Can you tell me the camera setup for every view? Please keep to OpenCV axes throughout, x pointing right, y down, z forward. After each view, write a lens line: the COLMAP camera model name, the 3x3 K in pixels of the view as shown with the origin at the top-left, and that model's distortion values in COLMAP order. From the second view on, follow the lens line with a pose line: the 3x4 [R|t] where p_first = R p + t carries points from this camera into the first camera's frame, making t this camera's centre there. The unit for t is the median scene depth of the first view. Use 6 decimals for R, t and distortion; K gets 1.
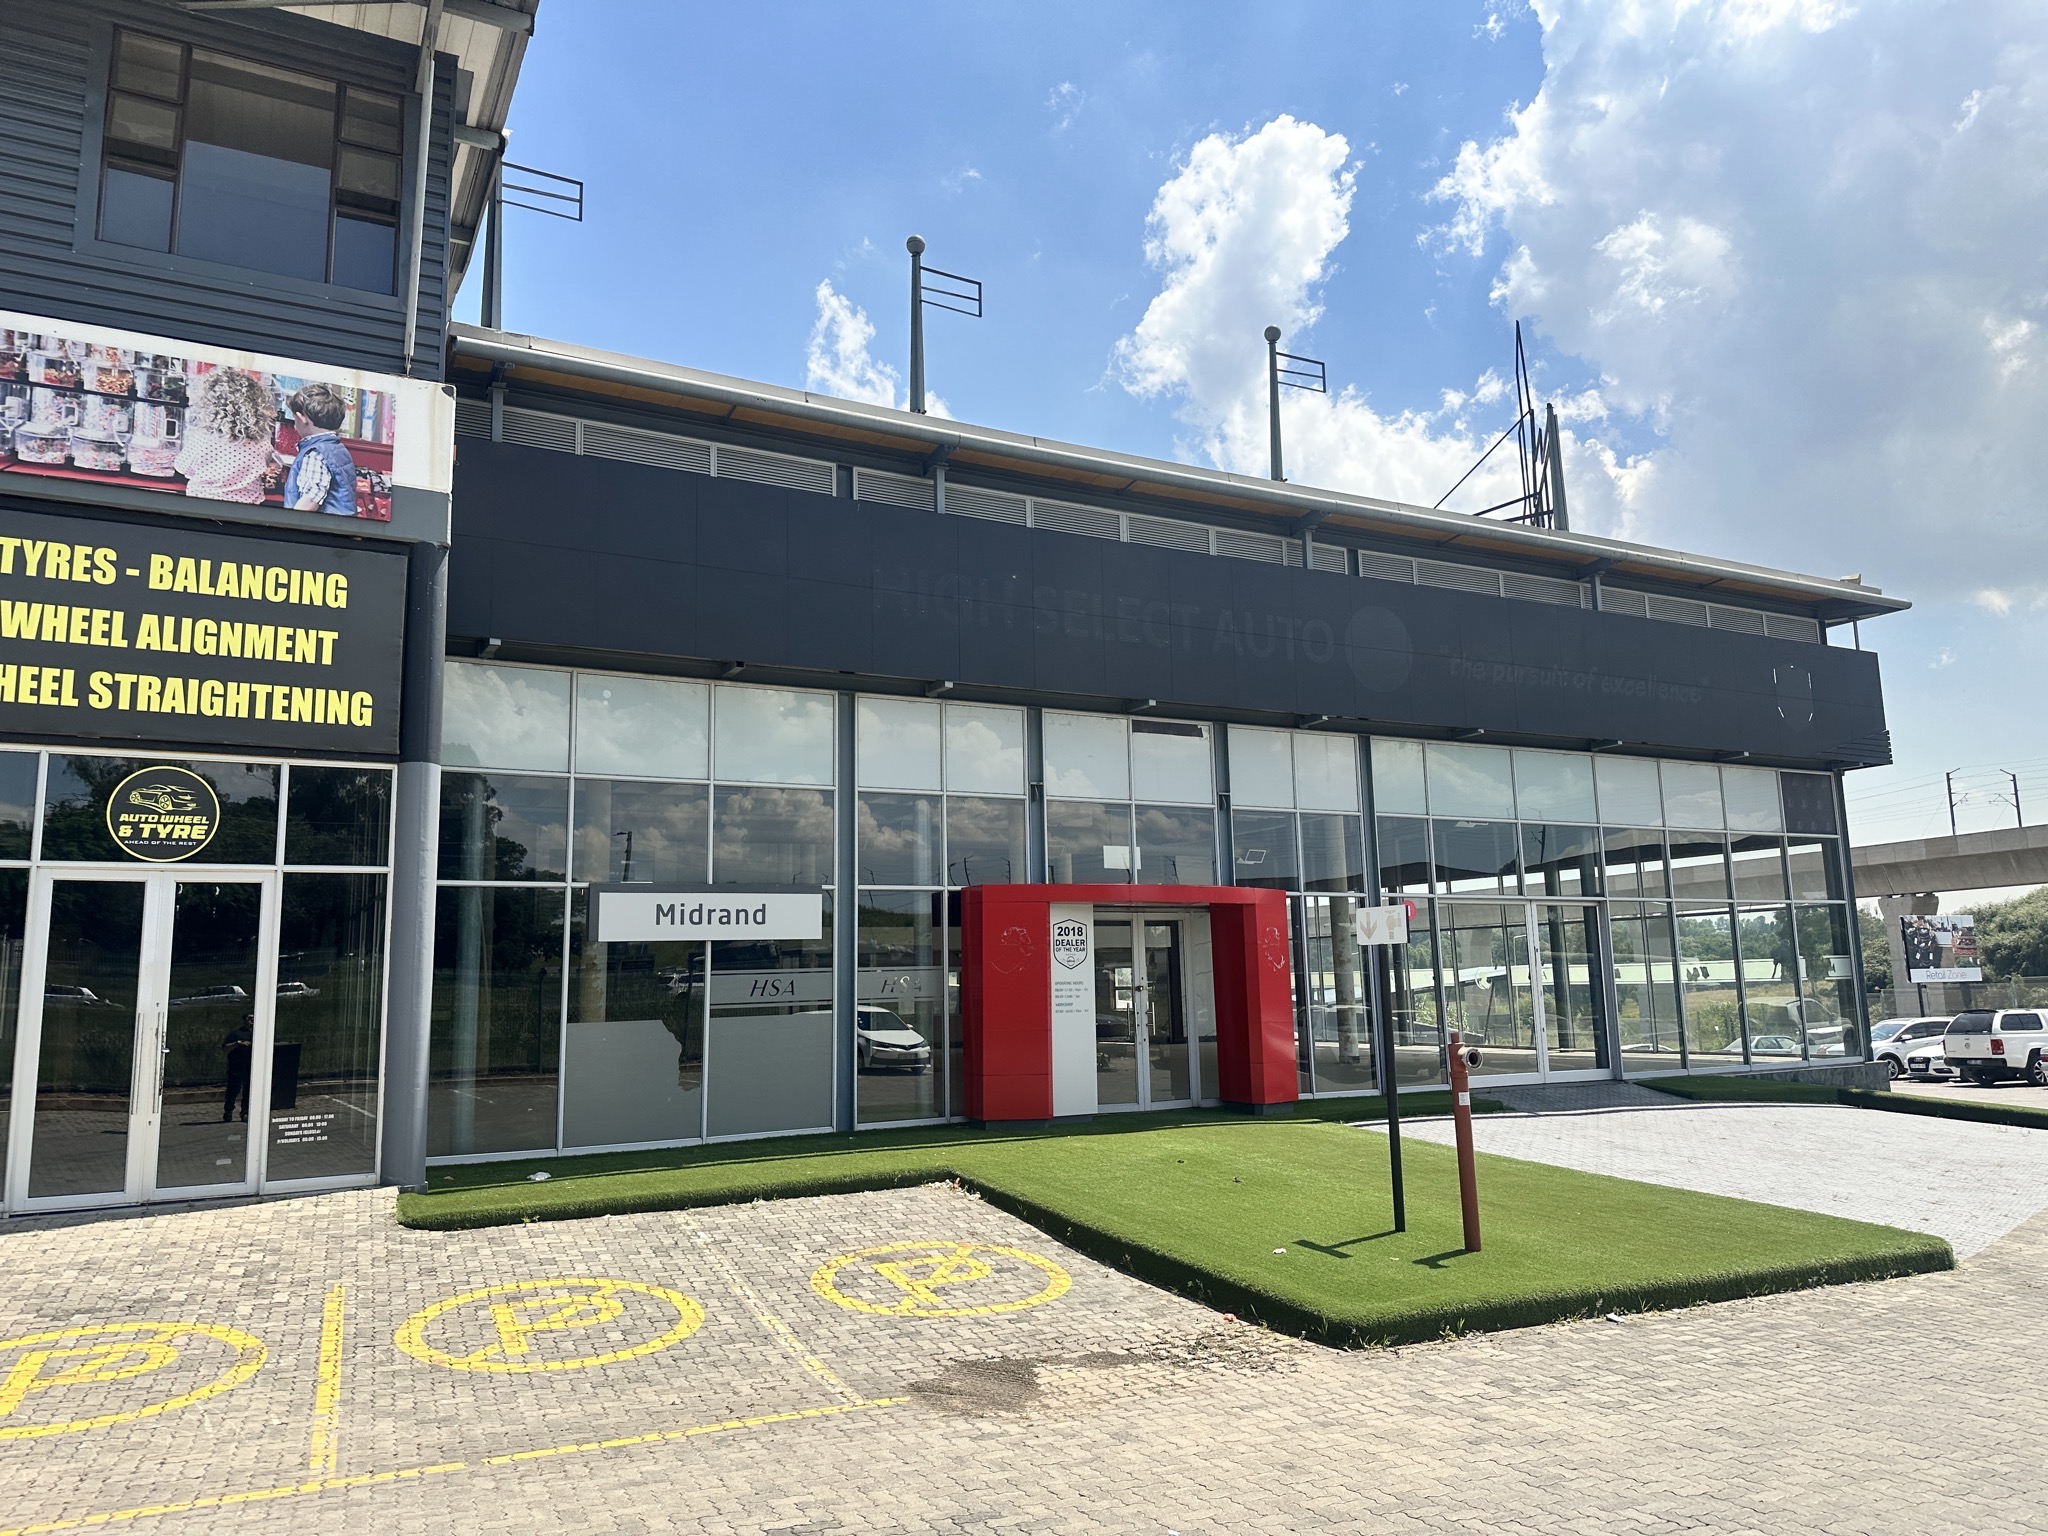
lens RADIAL K [[1441.4, 0, 1027.1], [0, 1441.4, 777.3], [0, 0, 1]] dist [0.005817, -0.006027]
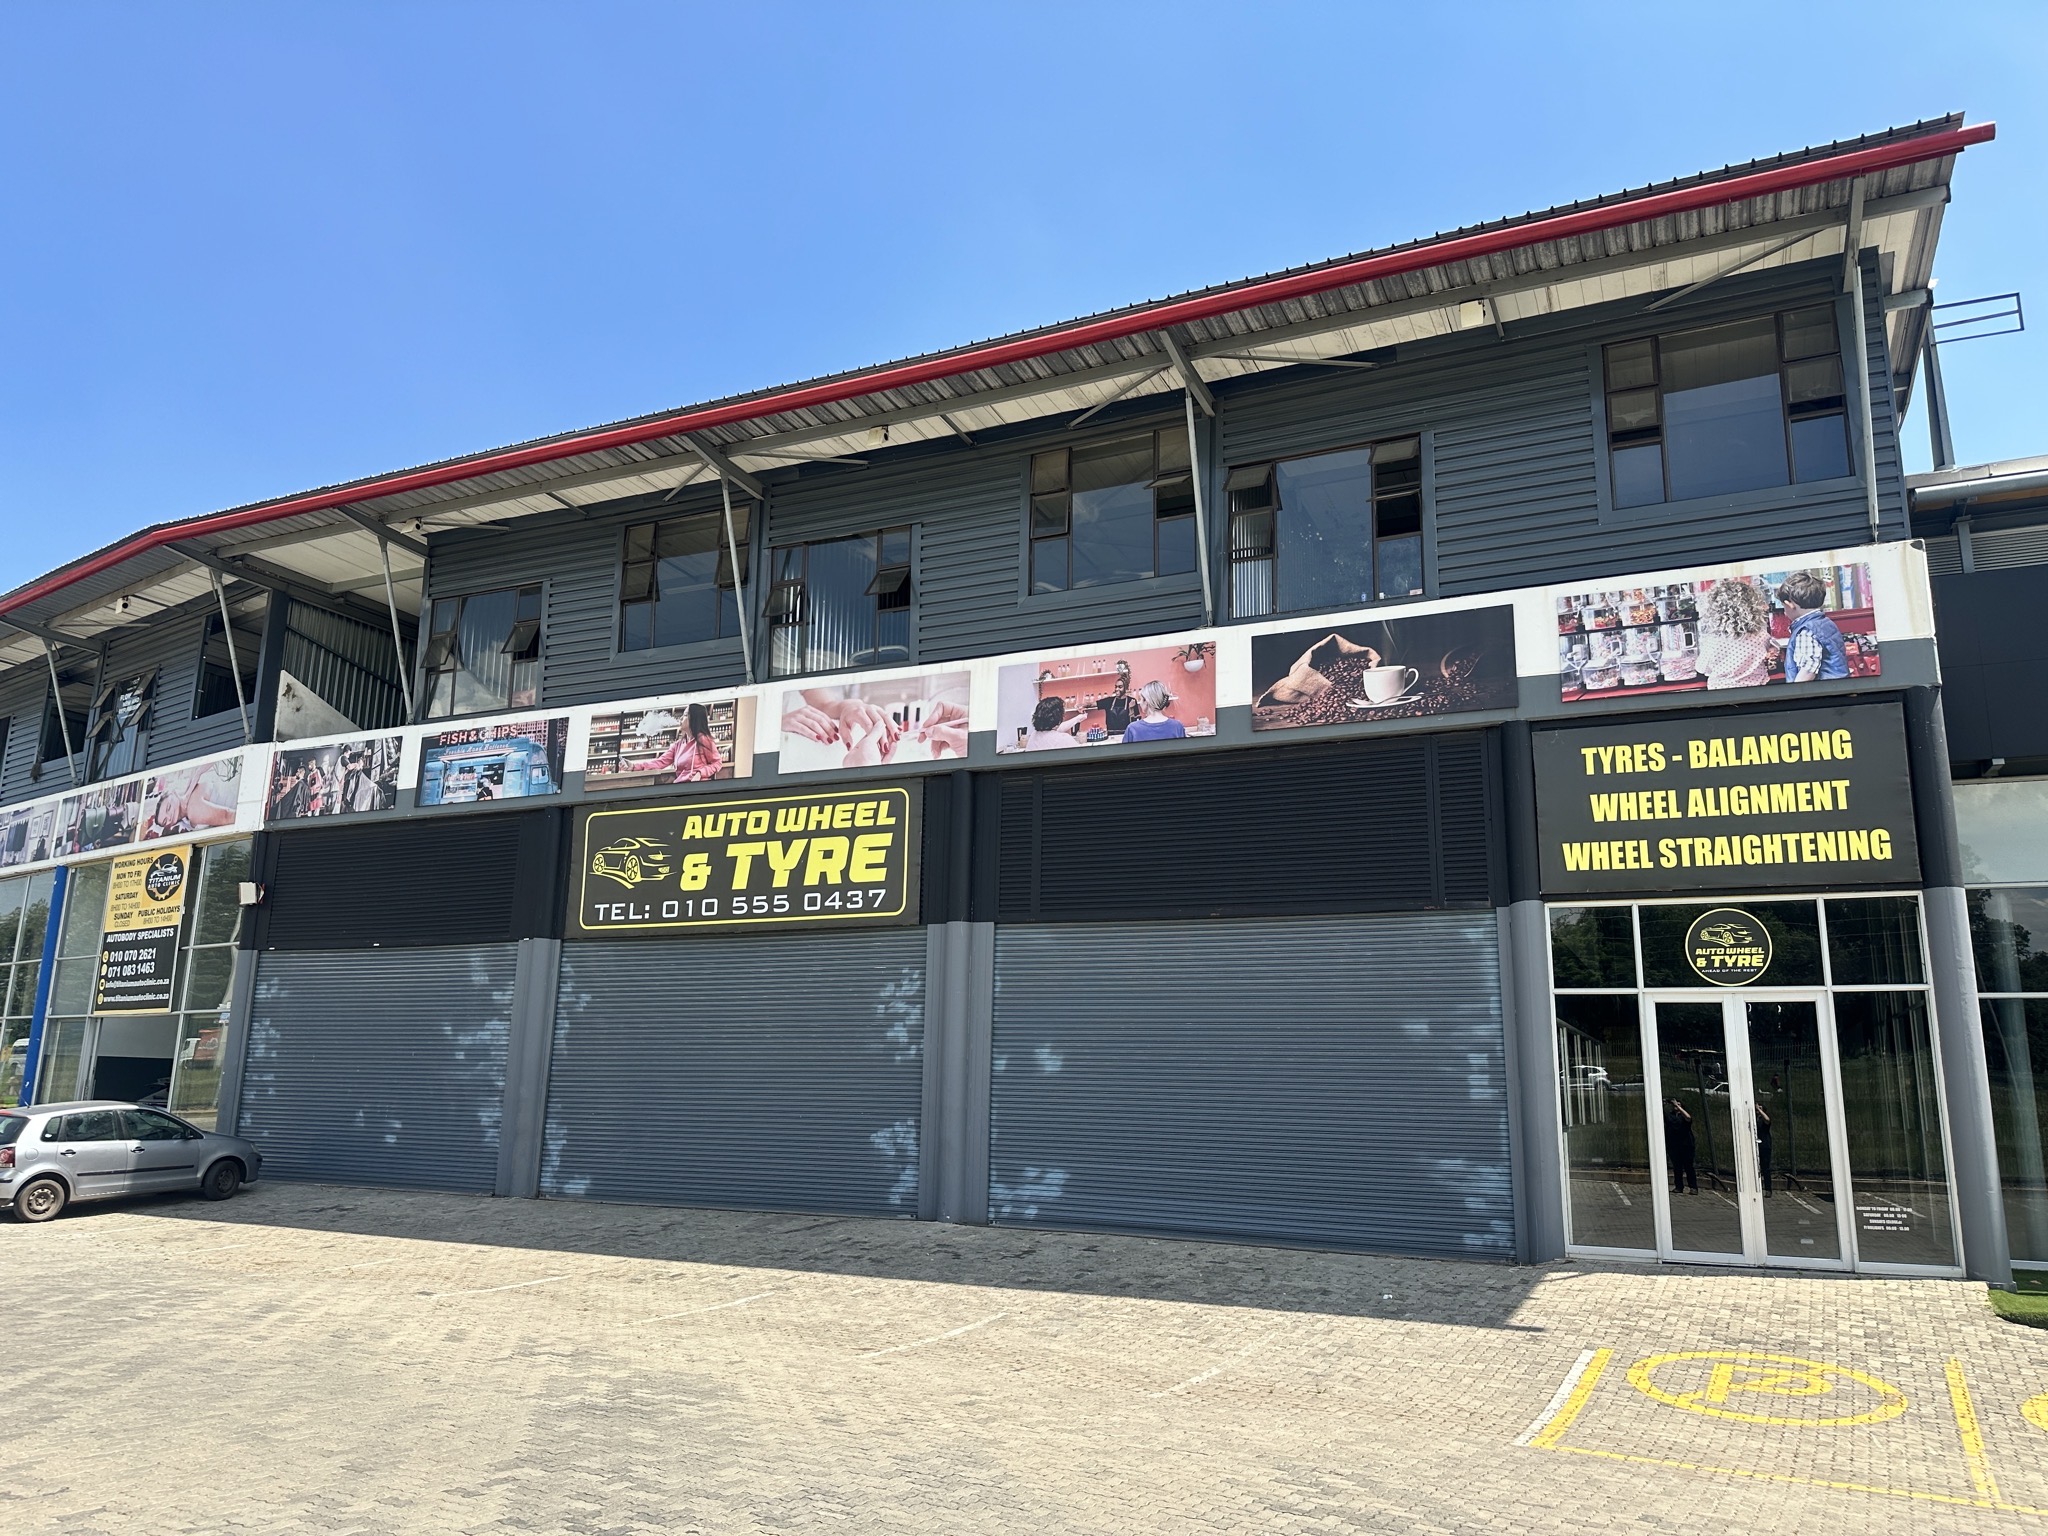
lens RADIAL K [[1441.4, 0, 1027.1], [0, 1441.4, 777.3], [0, 0, 1]] dist [0.005817, -0.006027]
pose [[0.589266, -0.138285, -0.796017, 0.053664], [0.089058, 0.990357, -0.106120, -0.040272], [0.803016, -0.008359, 0.595899, -0.217480]]
